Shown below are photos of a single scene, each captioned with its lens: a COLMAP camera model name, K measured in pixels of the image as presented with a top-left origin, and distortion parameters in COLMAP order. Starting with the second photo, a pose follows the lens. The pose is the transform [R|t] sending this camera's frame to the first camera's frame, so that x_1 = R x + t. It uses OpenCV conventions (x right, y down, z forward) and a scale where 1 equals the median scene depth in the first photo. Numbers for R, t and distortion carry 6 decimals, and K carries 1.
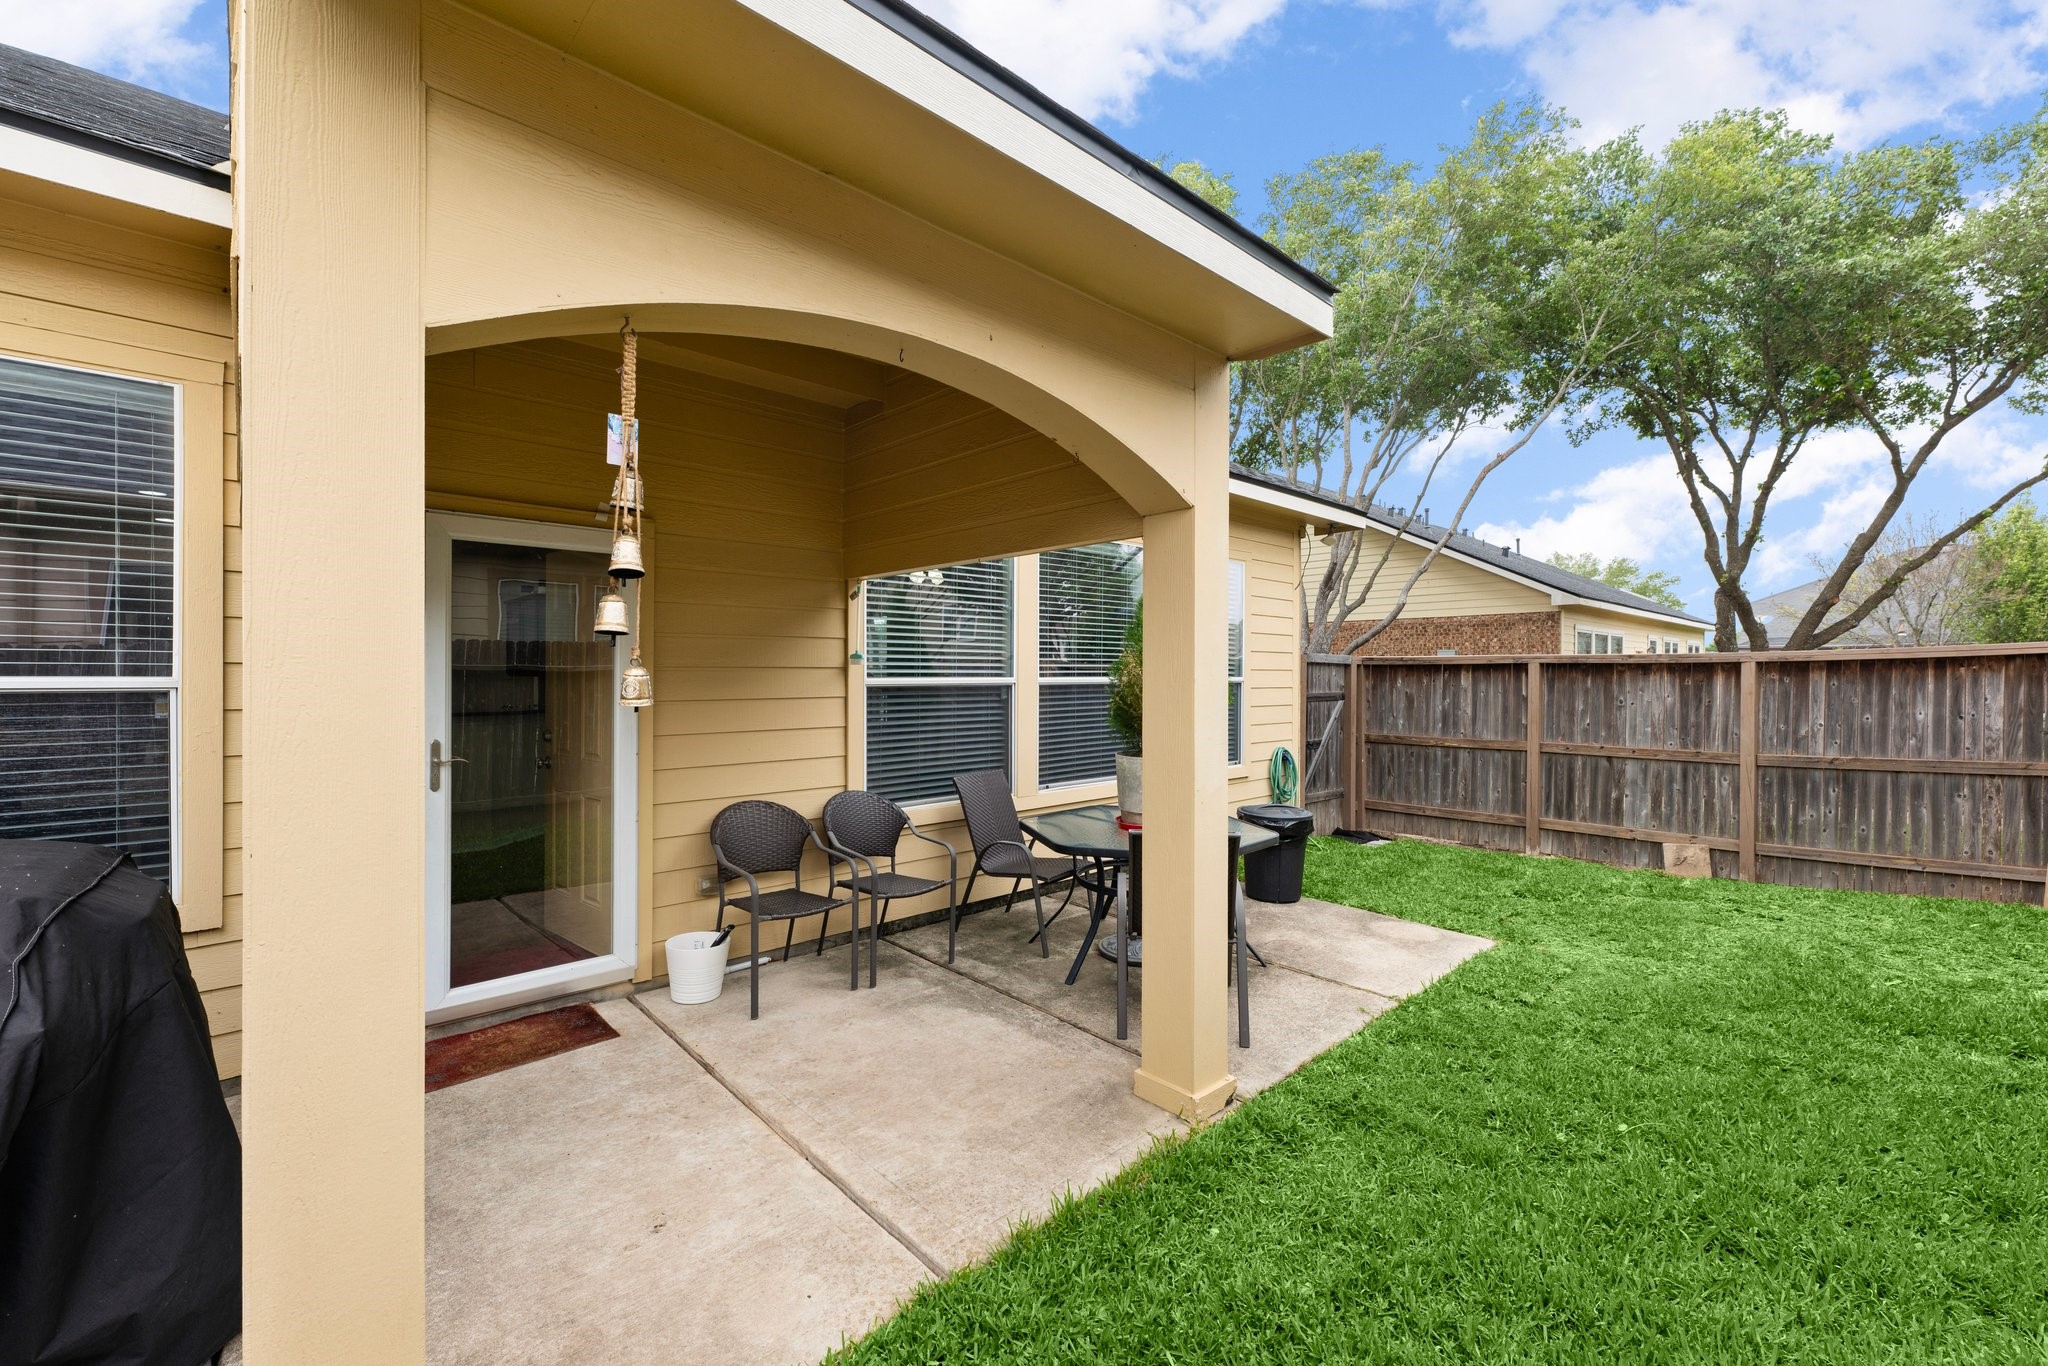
lens RADIAL K [[836.4, 0, 1018.9], [0, 836.4, 678.8], [0, 0, 1]] dist [0.002058, 0.000183]
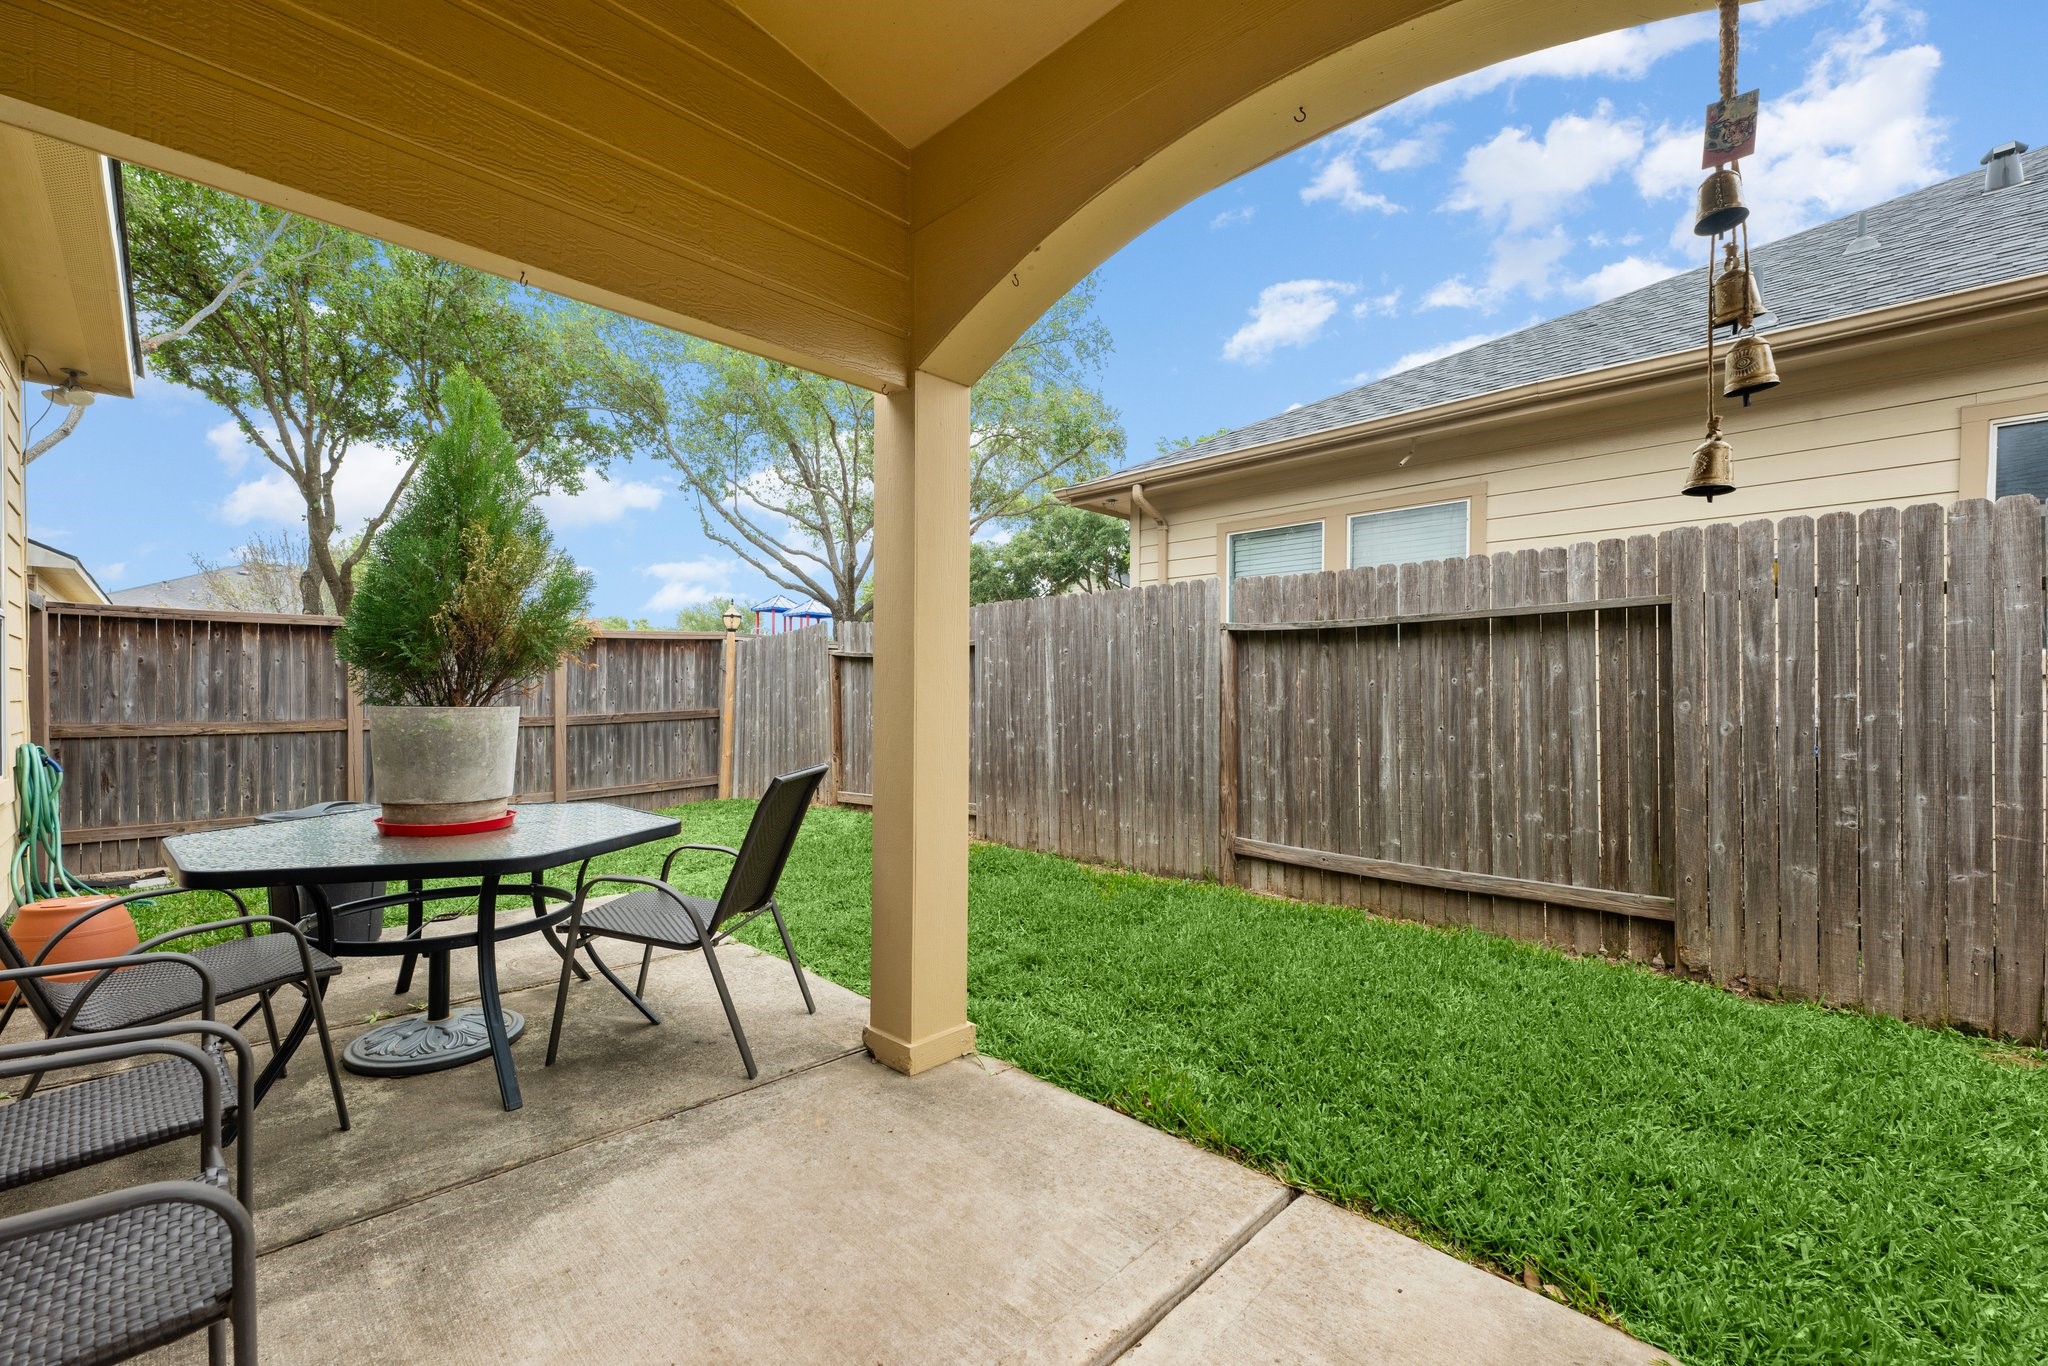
lens RADIAL K [[836.4, 0, 1018.9], [0, 836.4, 678.8], [0, 0, 1]] dist [0.002058, 0.000183]
pose [[-0.041180, 0.011503, 0.999086, -0.327064], [0.004163, 0.999927, -0.011341, 0.058095], [-0.999143, 0.003692, -0.041225, 0.445228]]
